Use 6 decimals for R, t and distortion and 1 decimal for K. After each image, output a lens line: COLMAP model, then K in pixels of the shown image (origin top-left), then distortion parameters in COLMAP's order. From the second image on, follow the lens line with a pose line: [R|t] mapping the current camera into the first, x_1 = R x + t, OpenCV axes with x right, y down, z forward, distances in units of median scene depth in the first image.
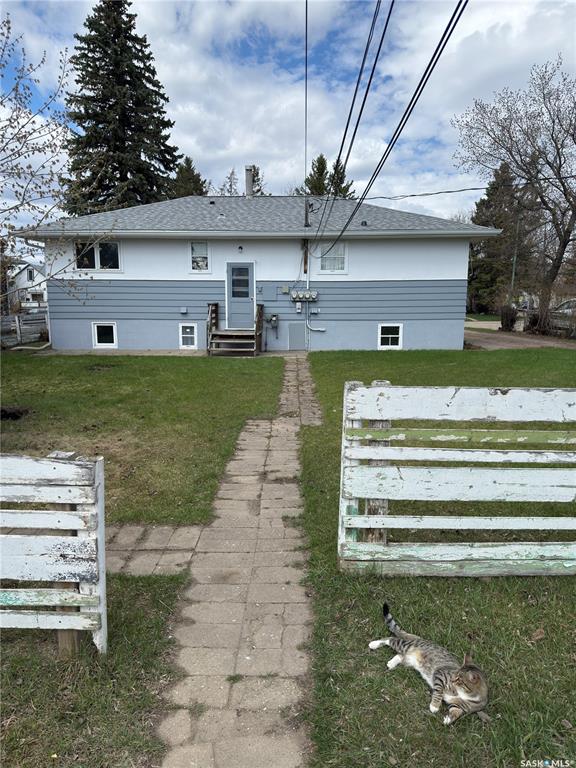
lens RADIAL K [[534.1, 0, 286.8], [0, 534.1, 386.5], [0, 0, 1]] dist [0.045870, -0.003885]
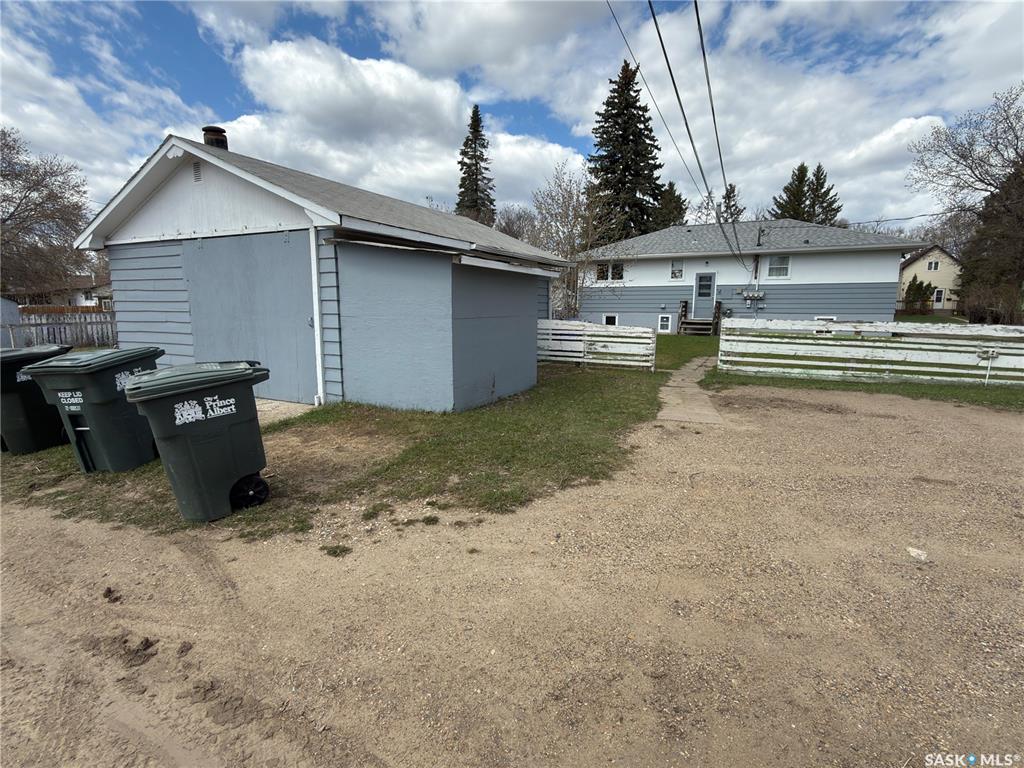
lens RADIAL K [[500.0, 0, 506.4], [0, 500.0, 382.5], [0, 0, 1]] dist [-0.001410, -0.000603]
pose [[0.890314, 0.069792, -0.449966, 0.055635], [-0.070217, 0.997407, 0.015770, 0.073214], [0.449900, 0.017555, 0.892906, -0.402194]]
